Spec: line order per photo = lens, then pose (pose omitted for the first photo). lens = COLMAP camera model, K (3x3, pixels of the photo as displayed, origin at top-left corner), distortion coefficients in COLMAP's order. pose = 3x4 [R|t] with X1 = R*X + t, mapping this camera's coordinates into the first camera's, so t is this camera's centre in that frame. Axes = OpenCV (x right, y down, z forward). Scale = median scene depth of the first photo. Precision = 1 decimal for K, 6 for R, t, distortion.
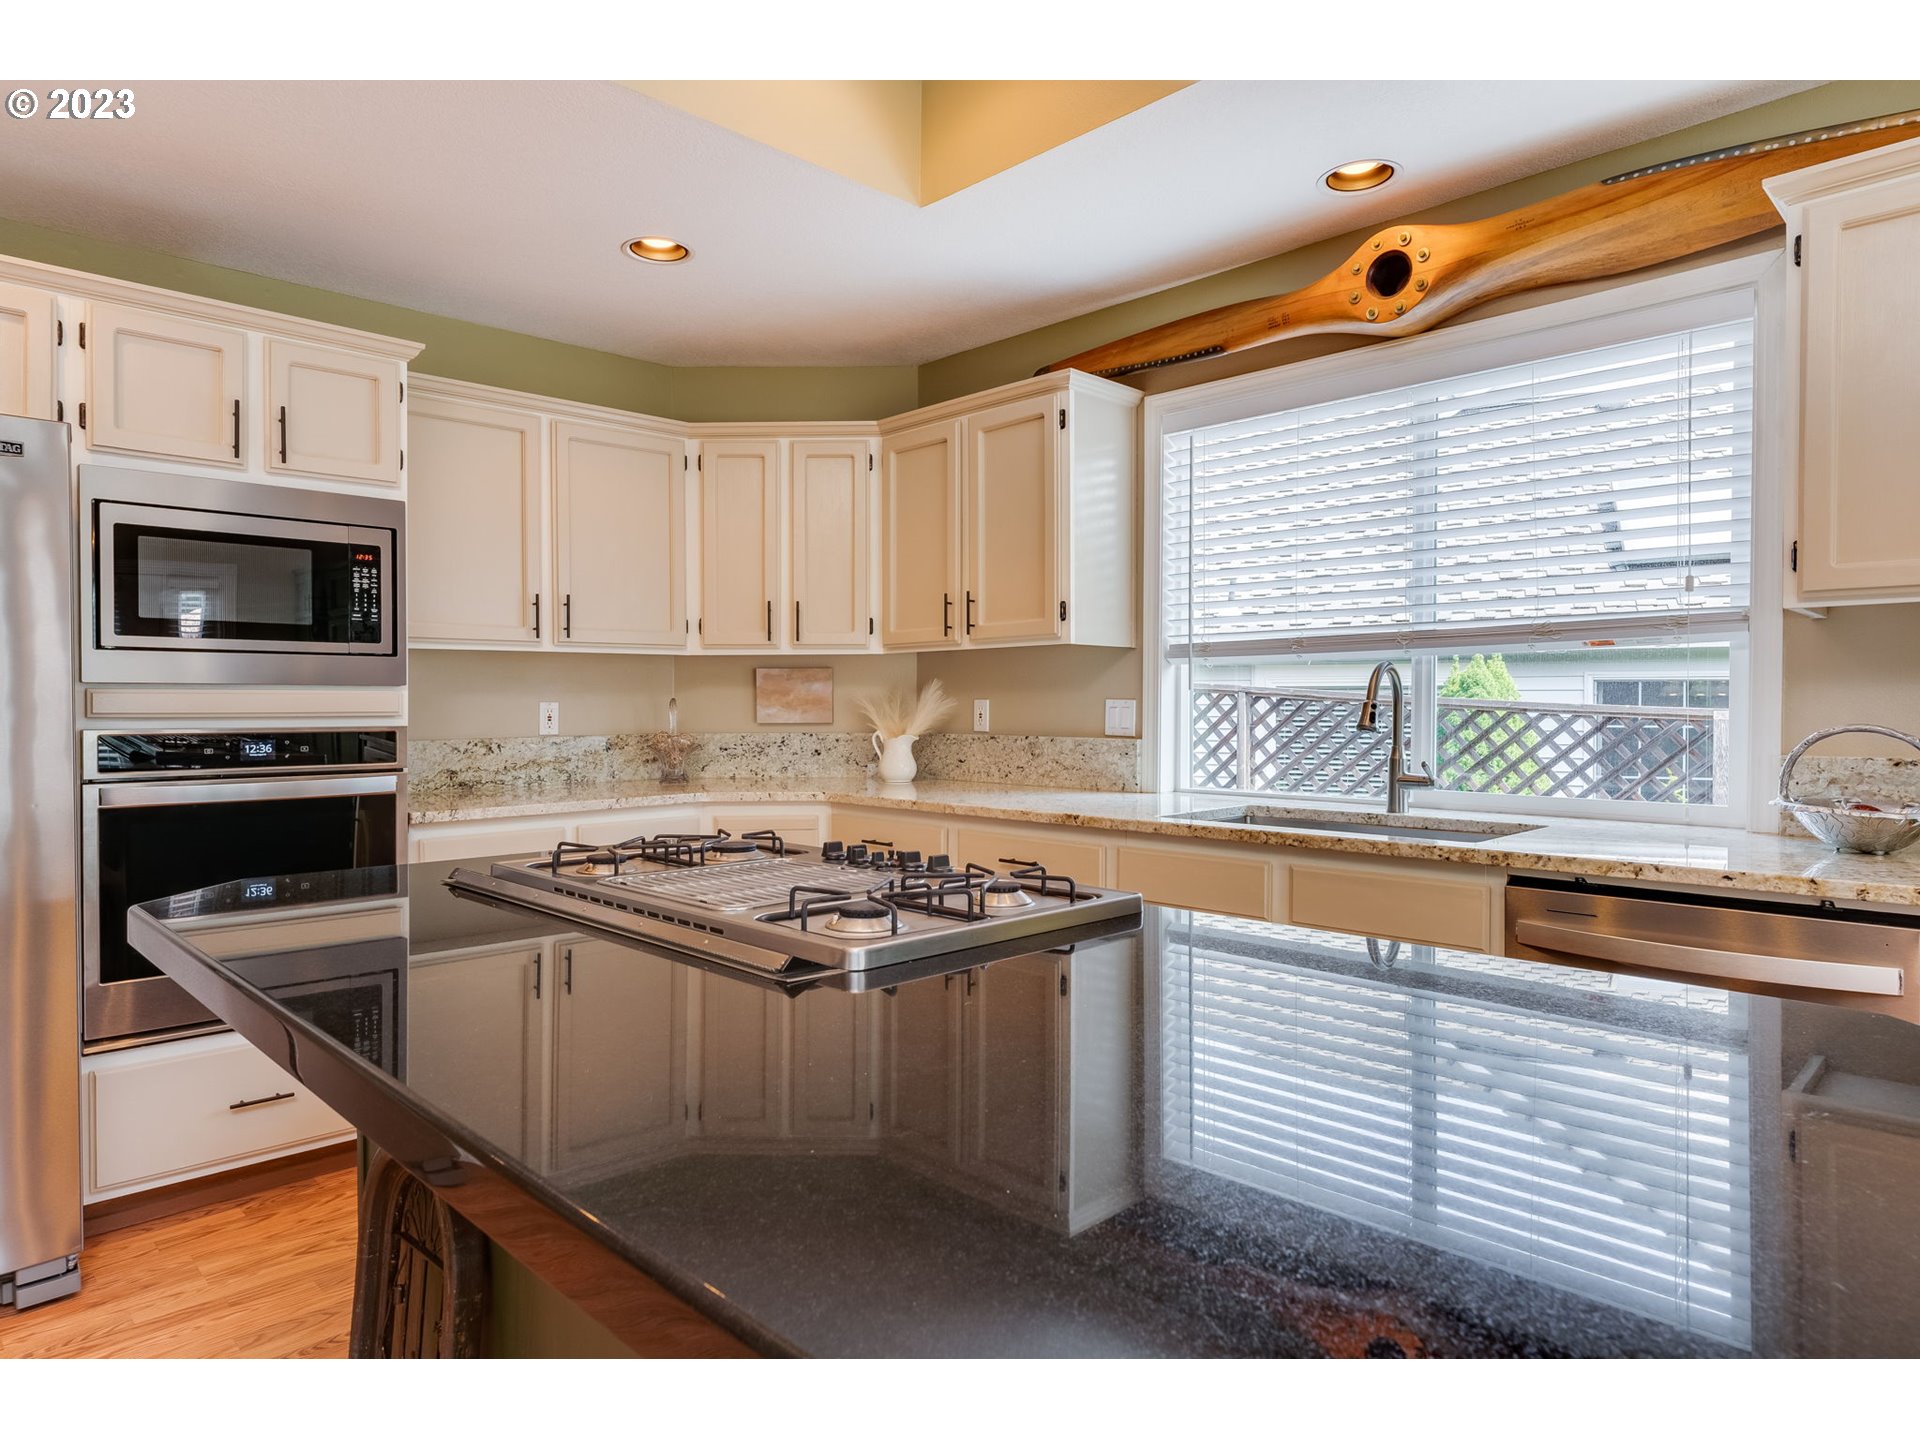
lens RADIAL K [[1138.2, 0, 960.0], [0, 1138.2, 720.0], [0, 0, 1]] dist [-0.002875, -0.001172]
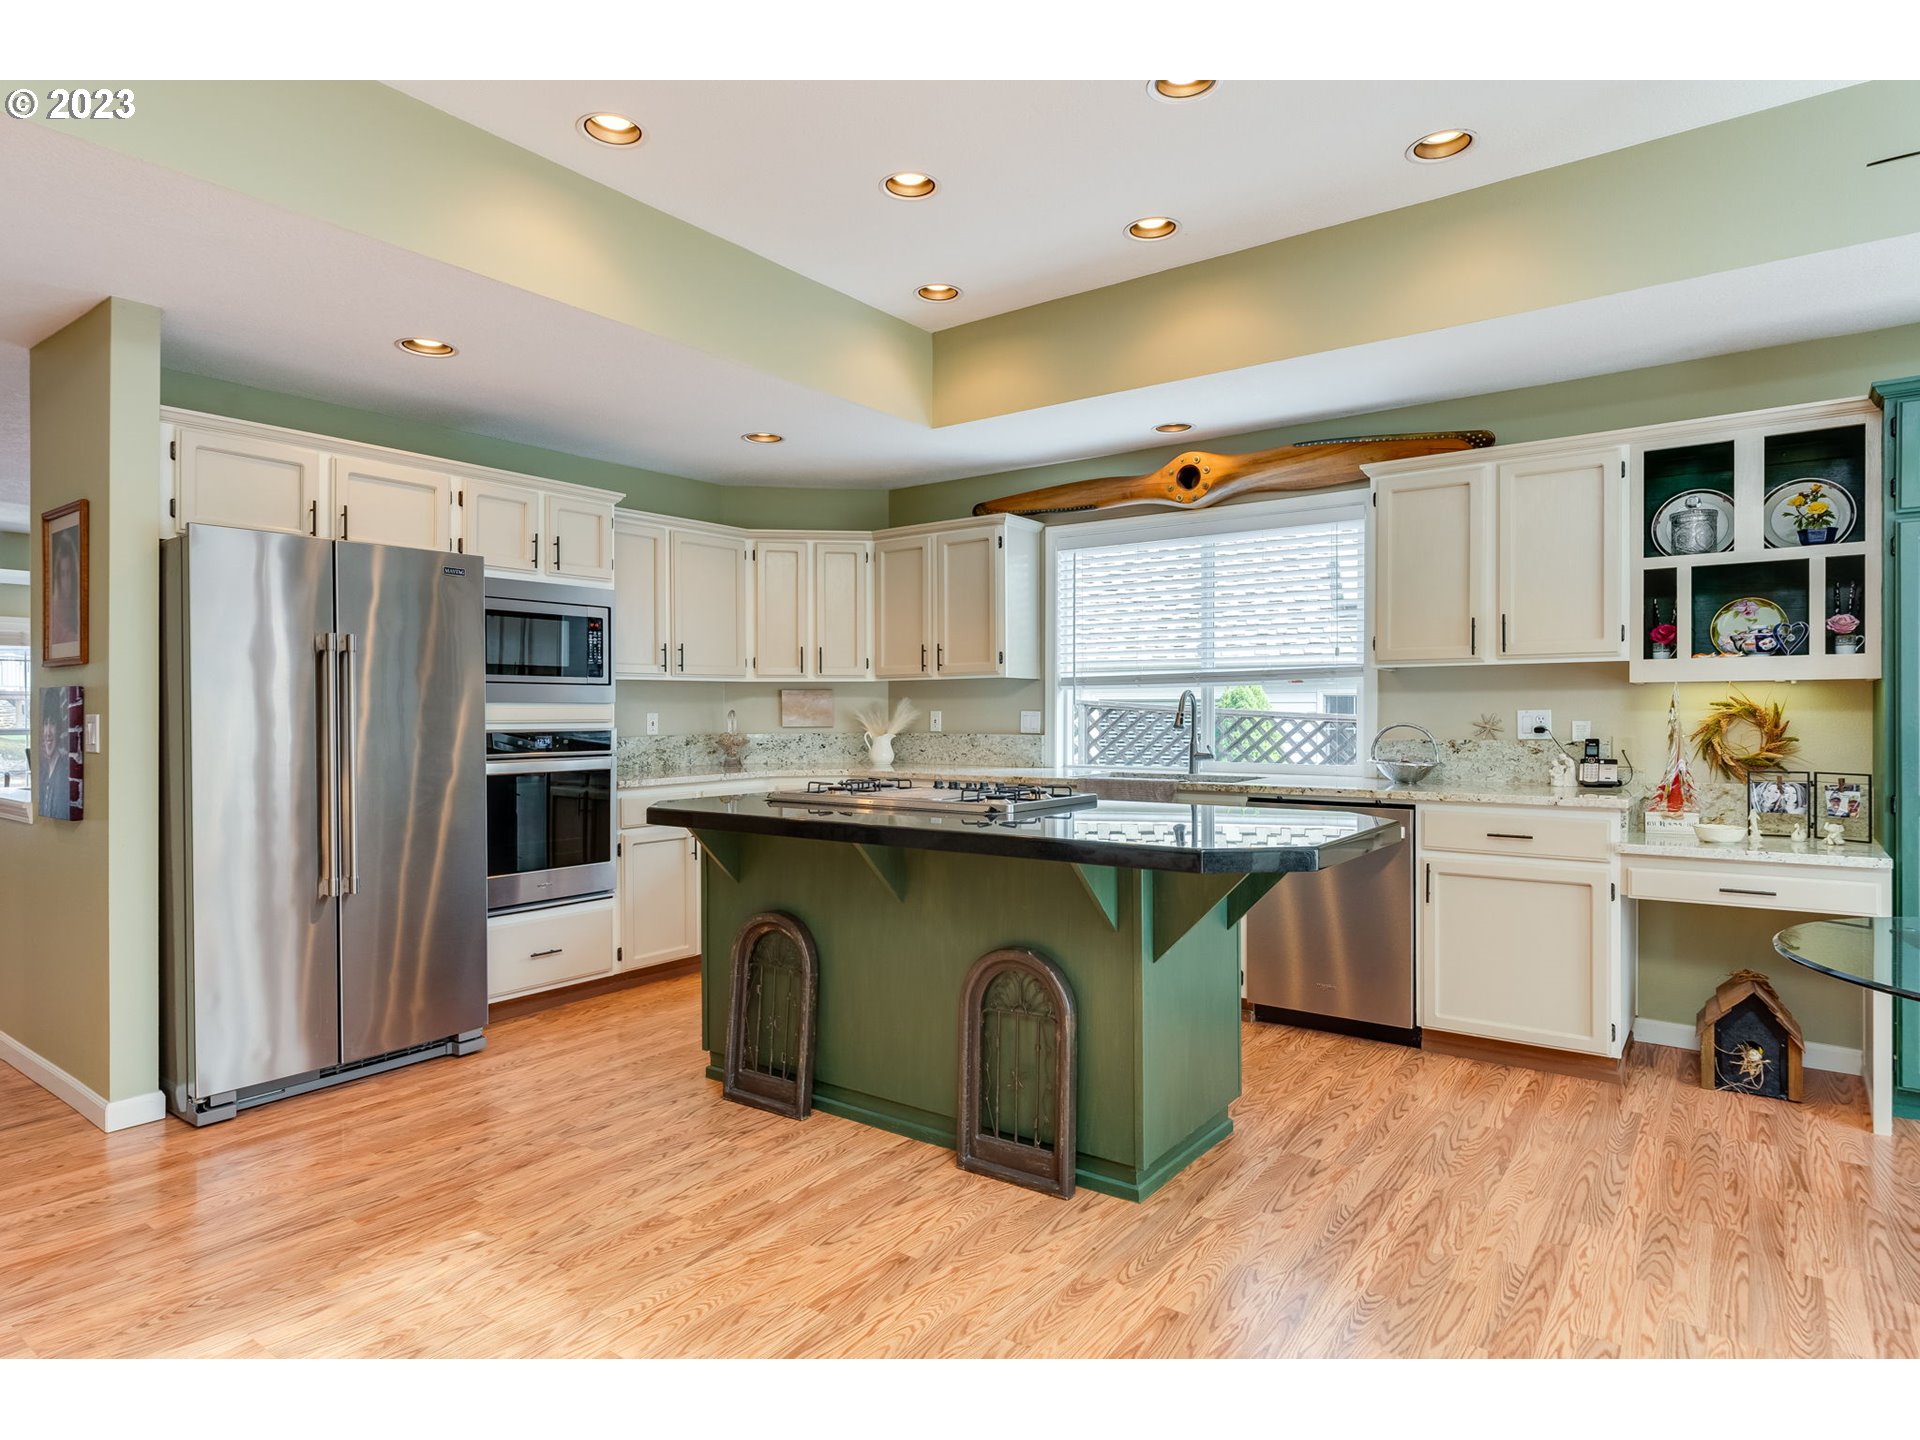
lens RADIAL K [[1081.2, 0, 960.0], [0, 1081.2, 720.0], [0, 0, 1]] dist [-0.001698, -0.000707]
pose [[0.986565, -0.002552, 0.163347, -0.214705], [0.003777, 0.999967, -0.007185, 0.005906], [-0.163323, 0.007705, 0.986543, -0.517686]]
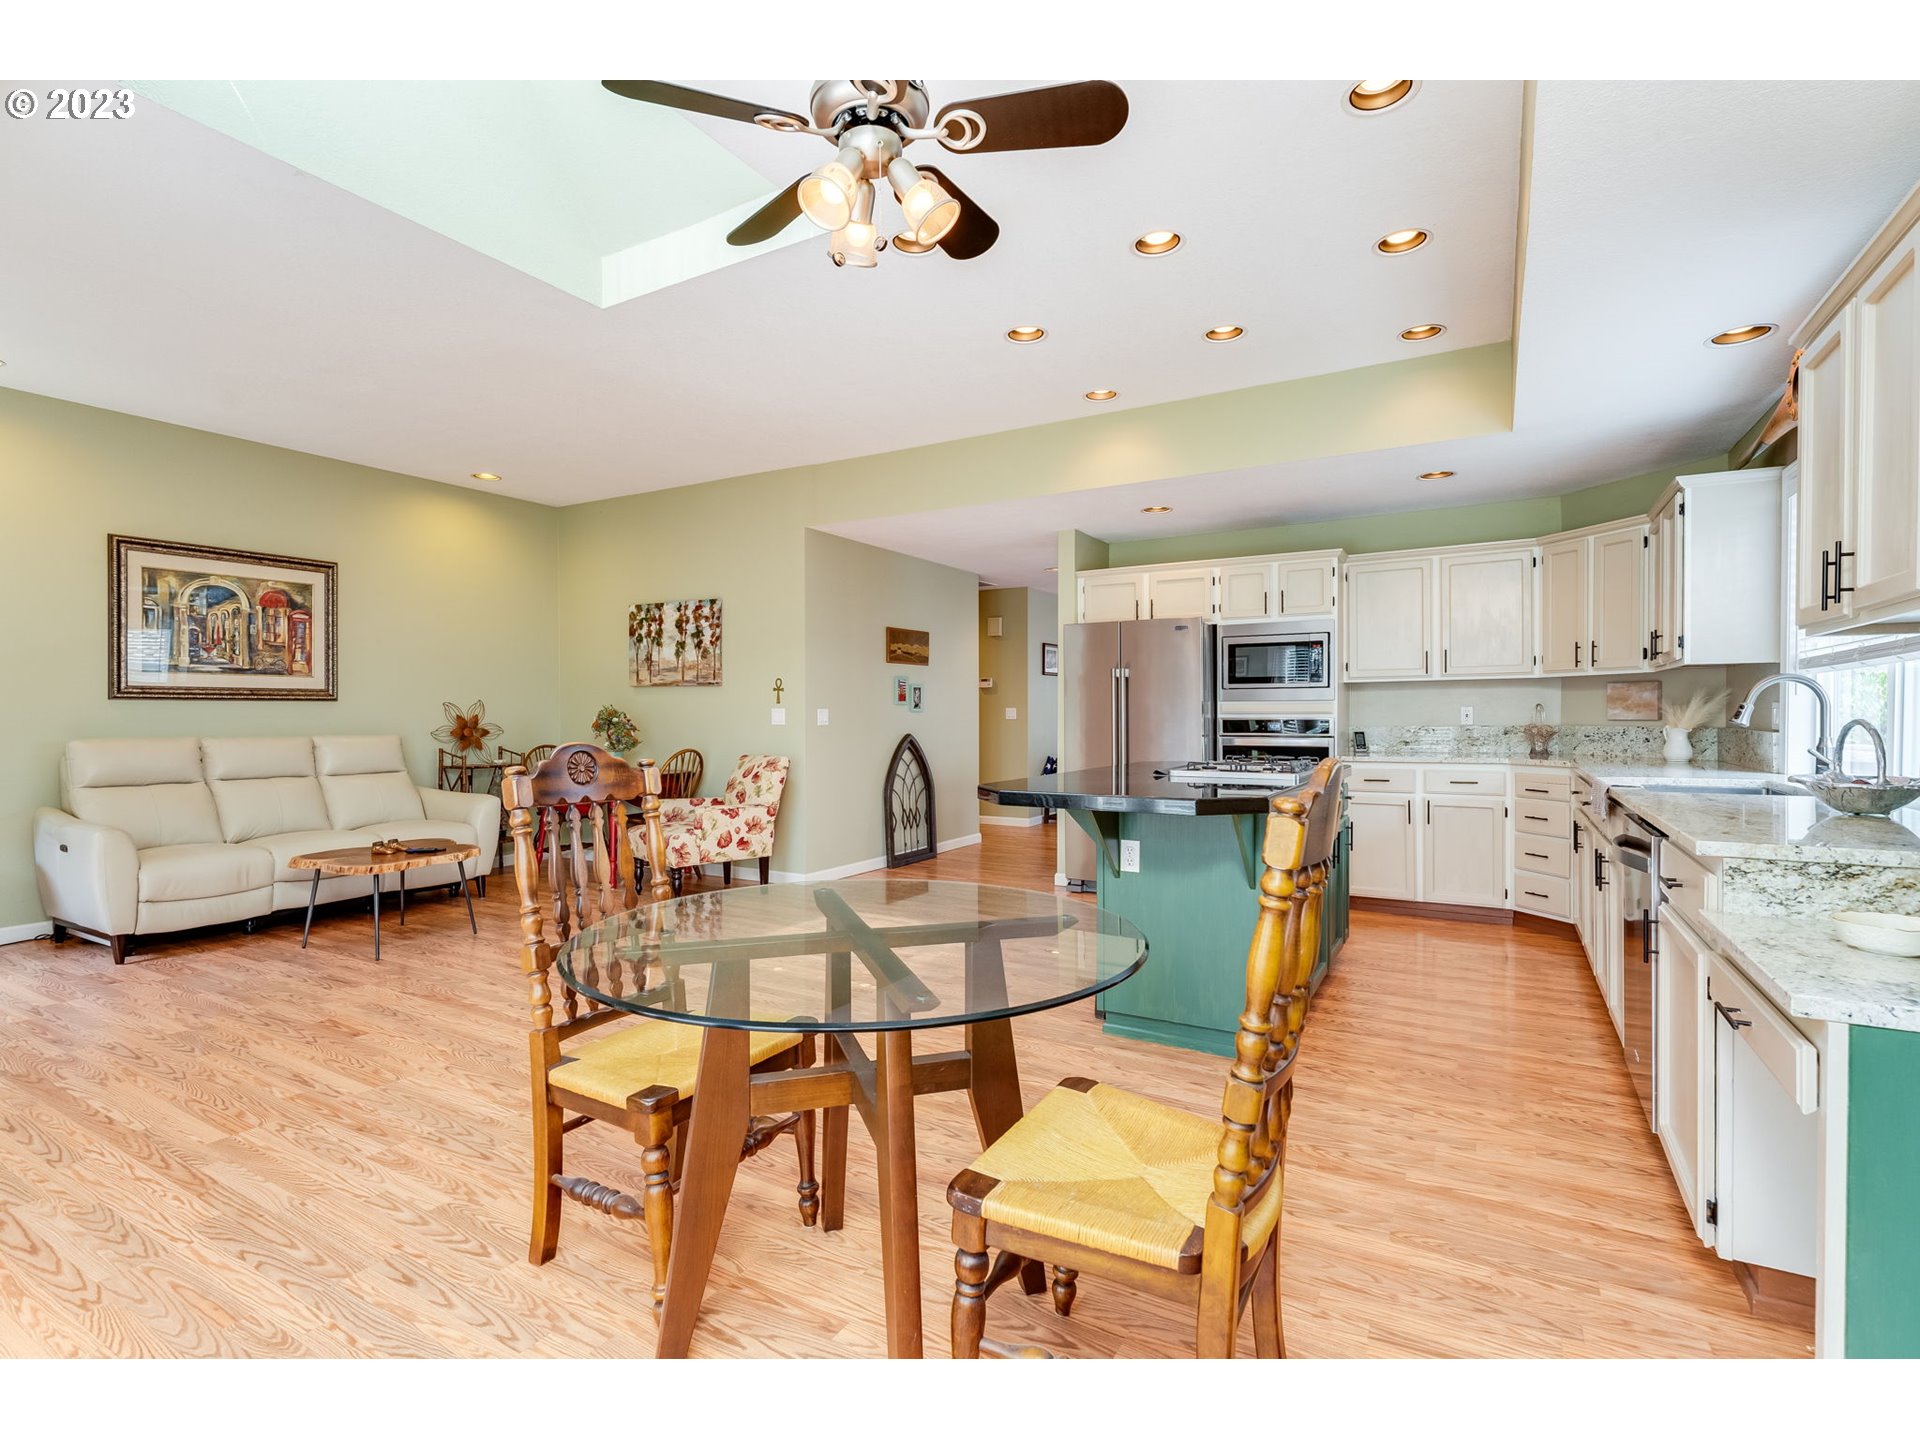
lens RADIAL K [[965.6, 0, 960.0], [0, 965.6, 720.0], [0, 0, 1]] dist [-0.001229, -0.000031]
pose [[0.254406, 0.007247, -0.967070, 1.004070], [-0.009738, 0.999940, 0.004931, 0.006310], [0.967049, 0.008163, 0.254461, -0.187827]]
